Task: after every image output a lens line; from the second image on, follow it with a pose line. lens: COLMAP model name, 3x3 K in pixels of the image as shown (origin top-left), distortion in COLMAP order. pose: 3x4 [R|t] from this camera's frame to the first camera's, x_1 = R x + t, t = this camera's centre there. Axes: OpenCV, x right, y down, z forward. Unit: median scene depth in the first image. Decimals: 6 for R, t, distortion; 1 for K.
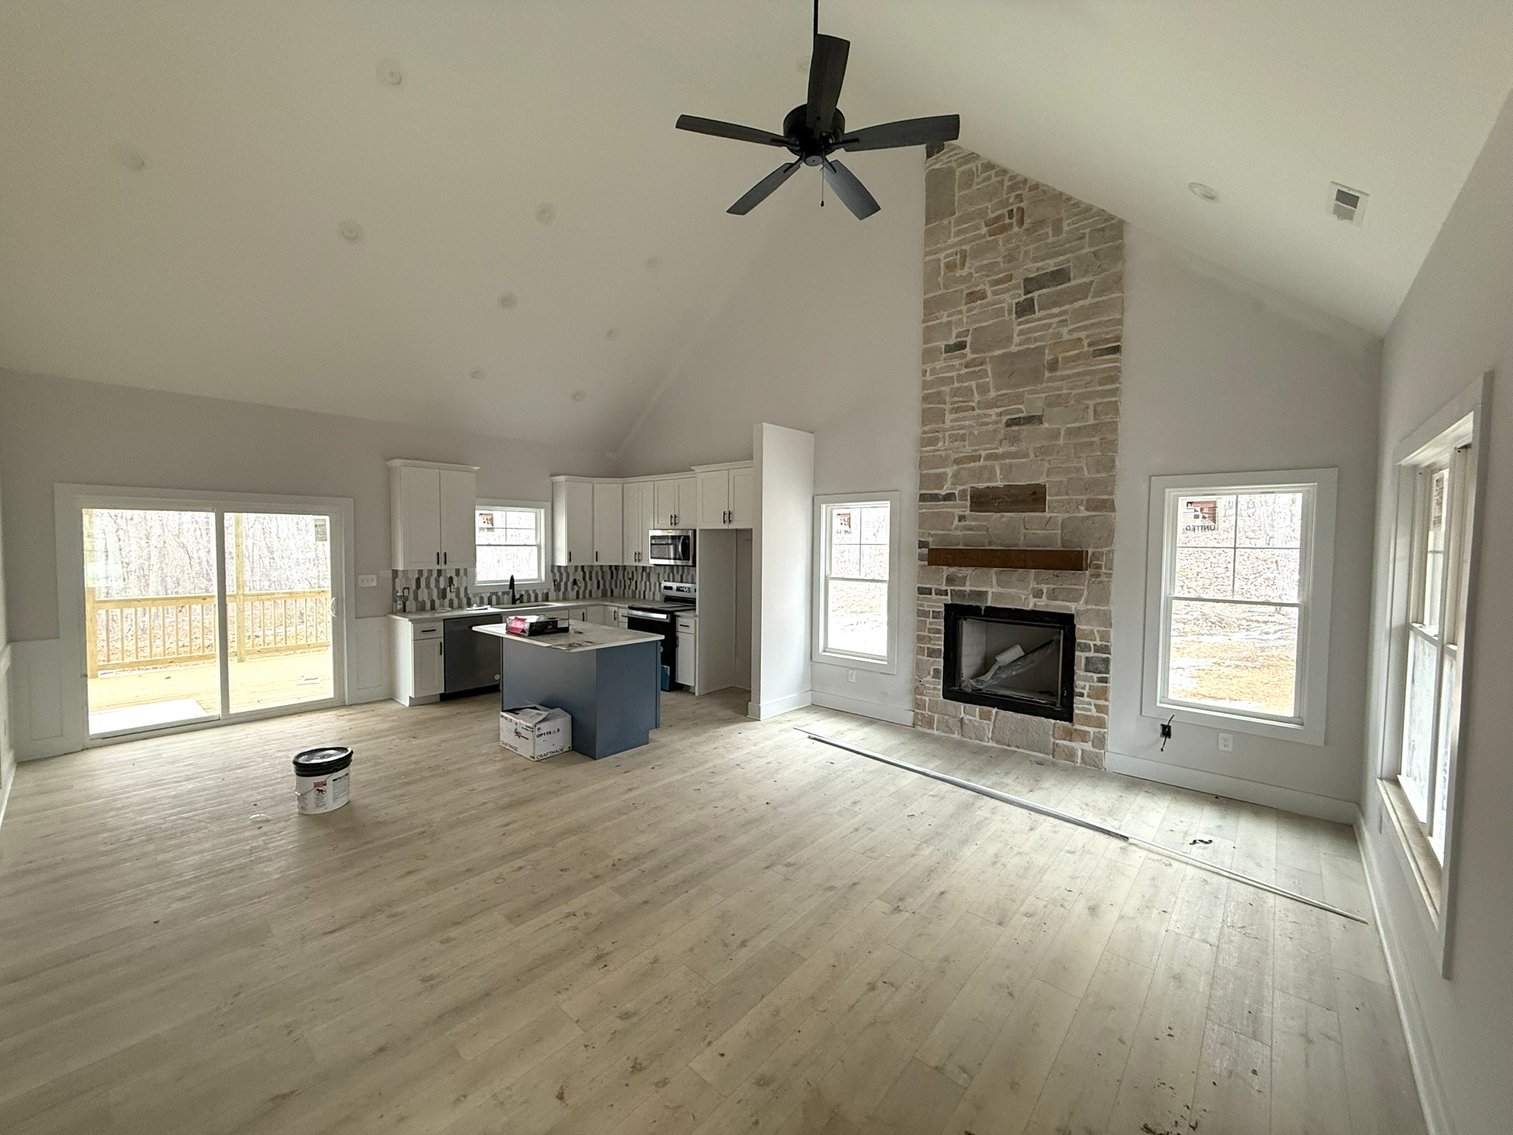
lens RADIAL K [[598.6, 0, 756.5], [0, 598.6, 567.5], [0, 0, 1]] dist [0.000011, 0.000157]
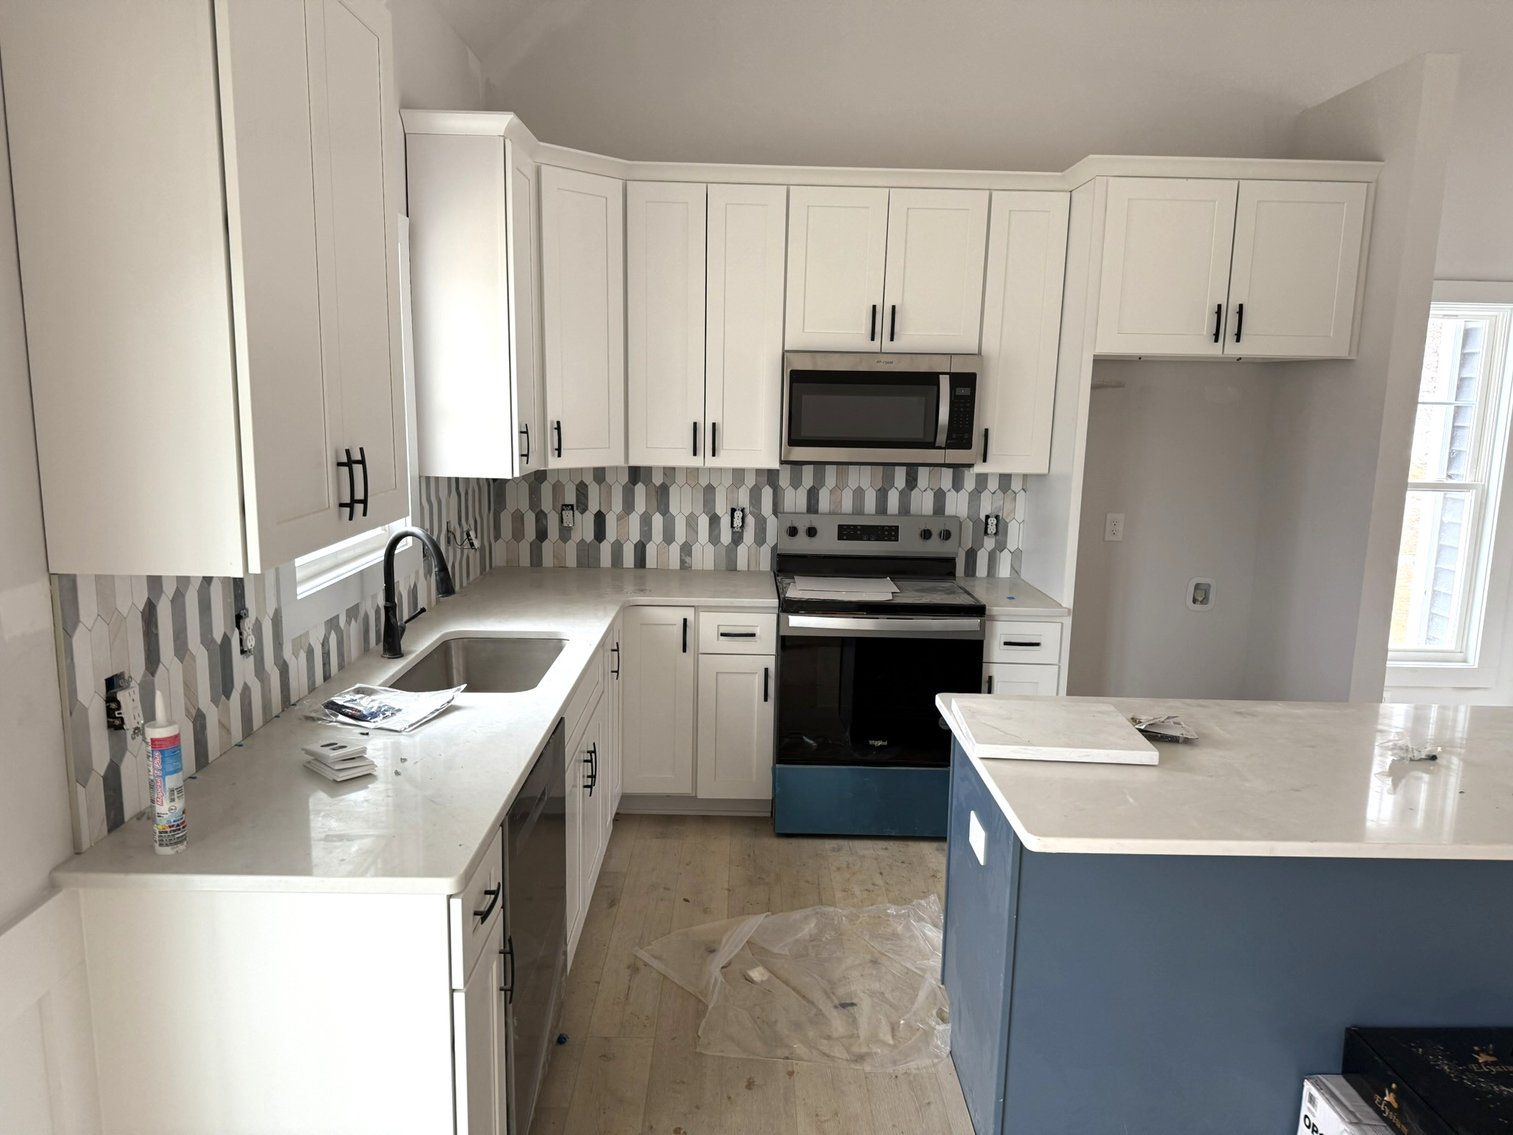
lens RADIAL K [[1057.5, 0, 756.5], [0, 1057.5, 567.5], [0, 0, 1]] dist [0.102822, -0.132478]
pose [[0.743449, -0.102183, 0.660940, -0.774233], [0.010505, 0.989921, 0.141228, -0.040359], [-0.668710, -0.098053, 0.737030, 0.815066]]
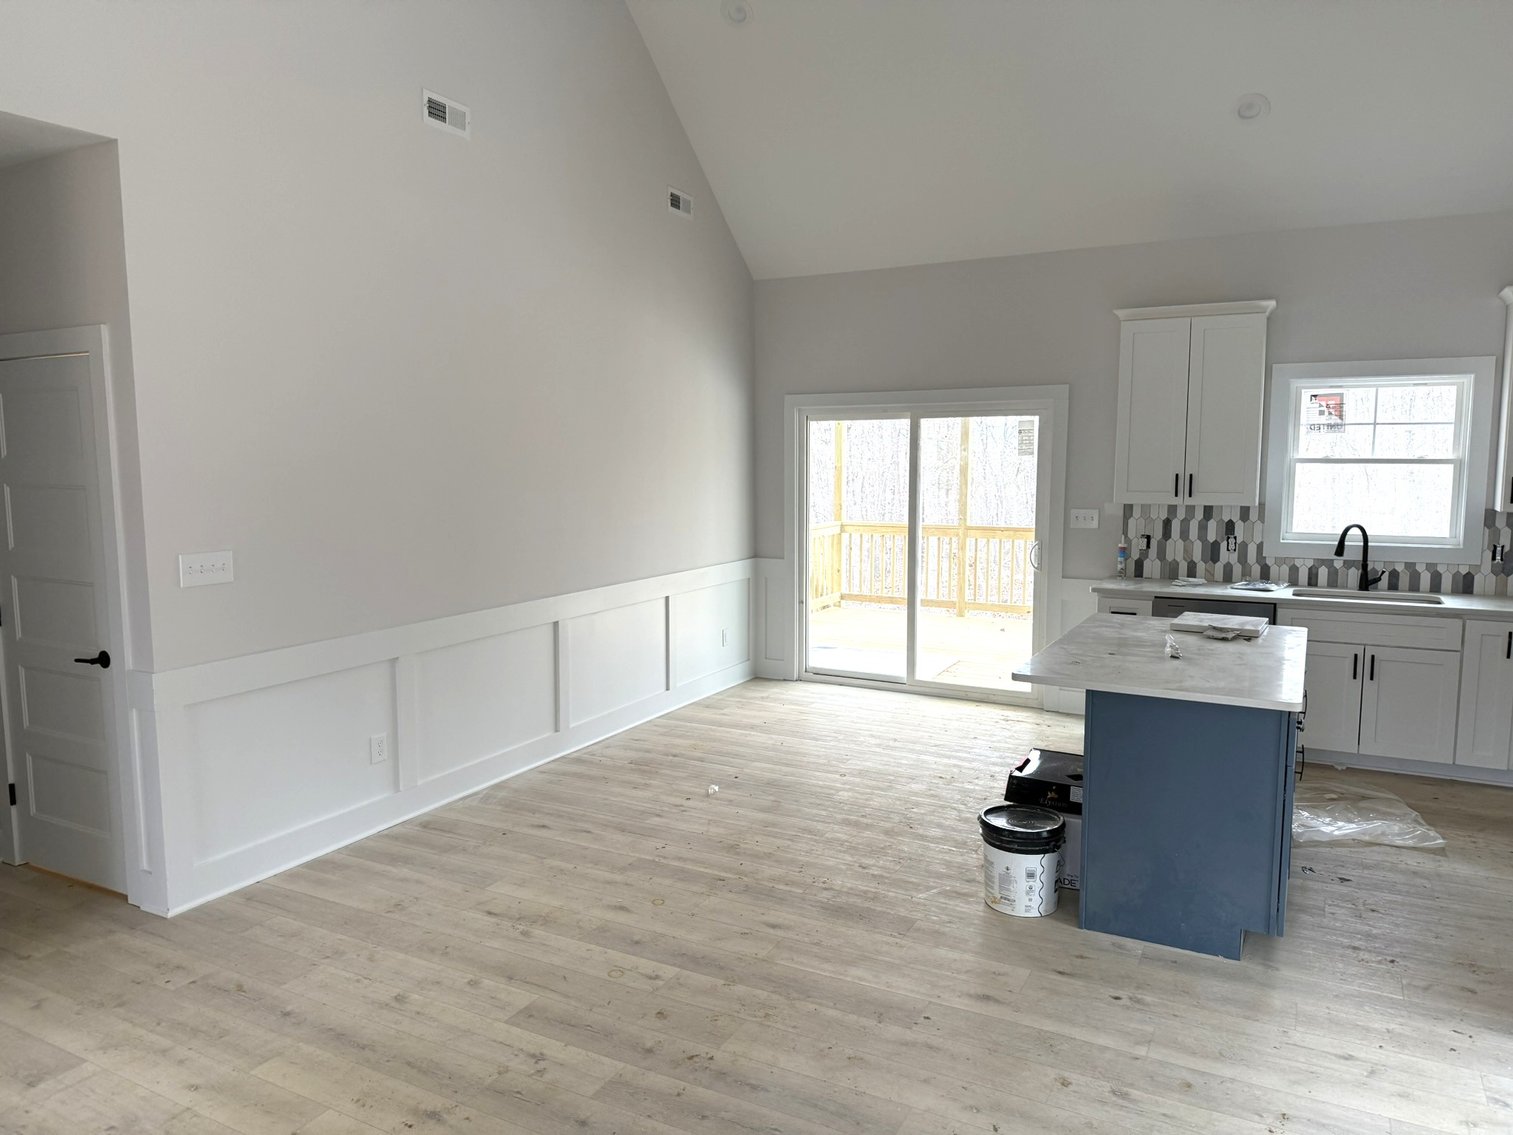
lens RADIAL K [[1057.5, 0, 756.5], [0, 1057.5, 567.5], [0, 0, 1]] dist [0.102822, -0.132478]
pose [[0.226179, 0.100149, -0.968924, 0.391512], [-0.038616, 0.994841, 0.093814, -0.020852], [0.973320, 0.016197, 0.228879, 0.483152]]
